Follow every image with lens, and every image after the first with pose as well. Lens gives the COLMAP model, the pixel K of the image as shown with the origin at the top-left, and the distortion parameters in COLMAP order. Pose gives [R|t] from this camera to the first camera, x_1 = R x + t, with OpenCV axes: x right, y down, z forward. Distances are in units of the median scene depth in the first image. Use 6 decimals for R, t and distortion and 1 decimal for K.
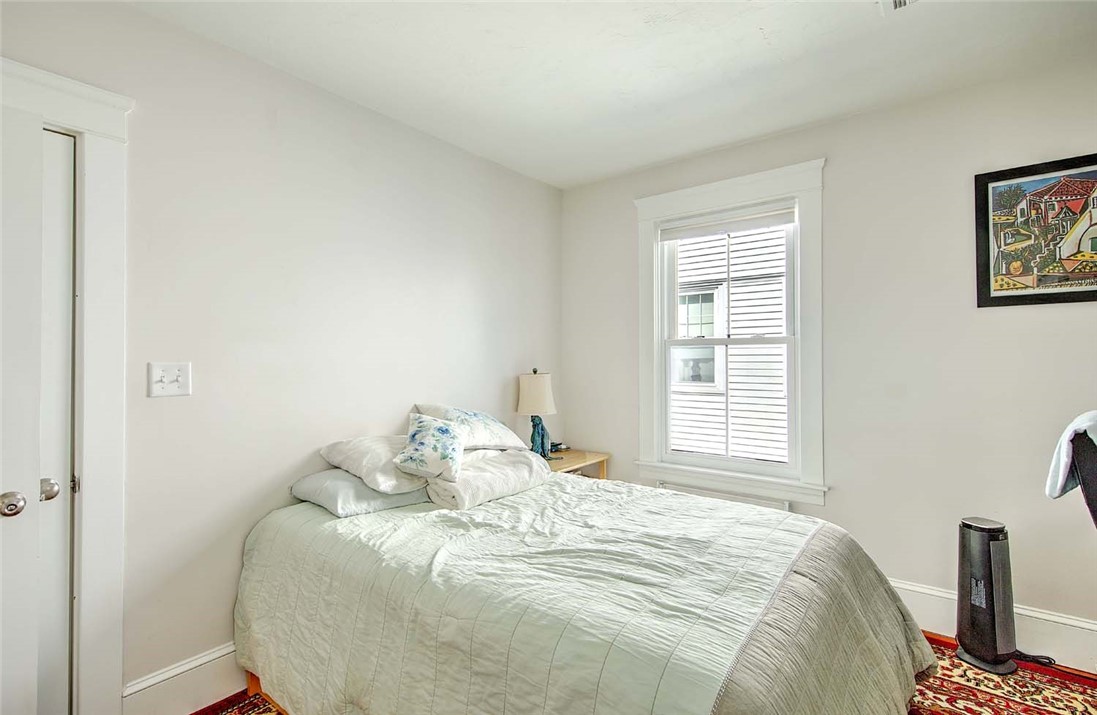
lens RADIAL K [[510.1, 0, 550.2], [0, 510.1, 351.0], [0, 0, 1]] dist [0.011368, -0.000175]
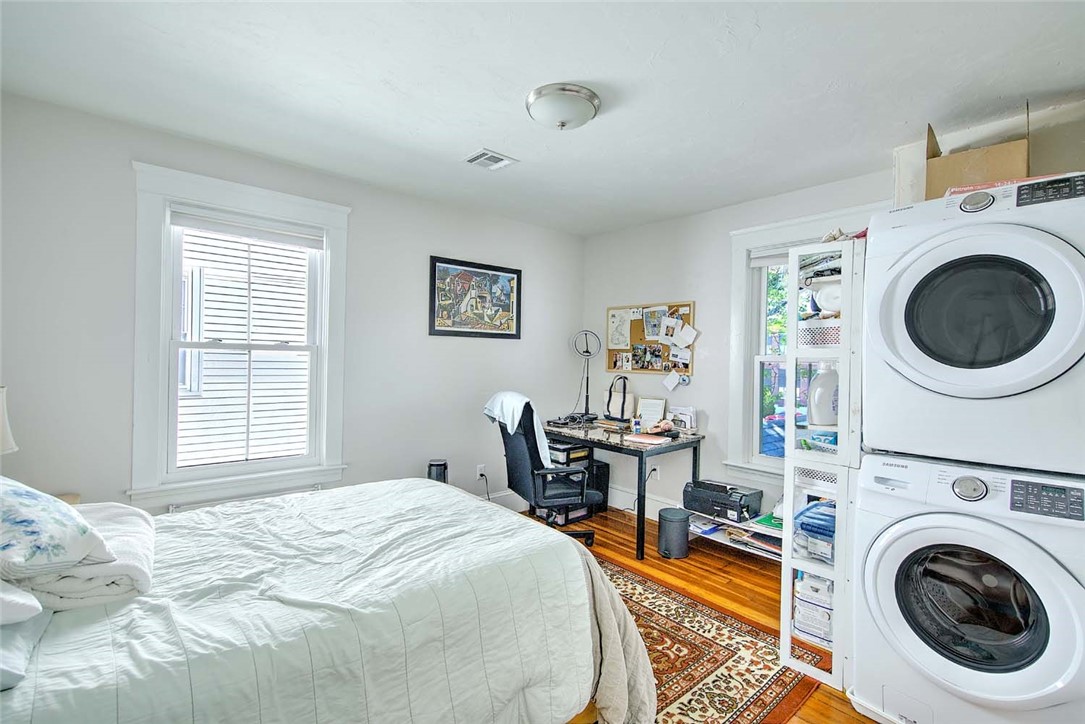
lens RADIAL K [[489.4, 0, 544.0], [0, 489.4, 364.0], [0, 0, 1]] dist [0.005229, -0.000169]
pose [[0.193630, -0.003524, 0.981068, -0.698725], [-0.036604, 0.999271, 0.010813, -0.023309], [-0.980391, -0.038004, 0.193360, 0.344020]]
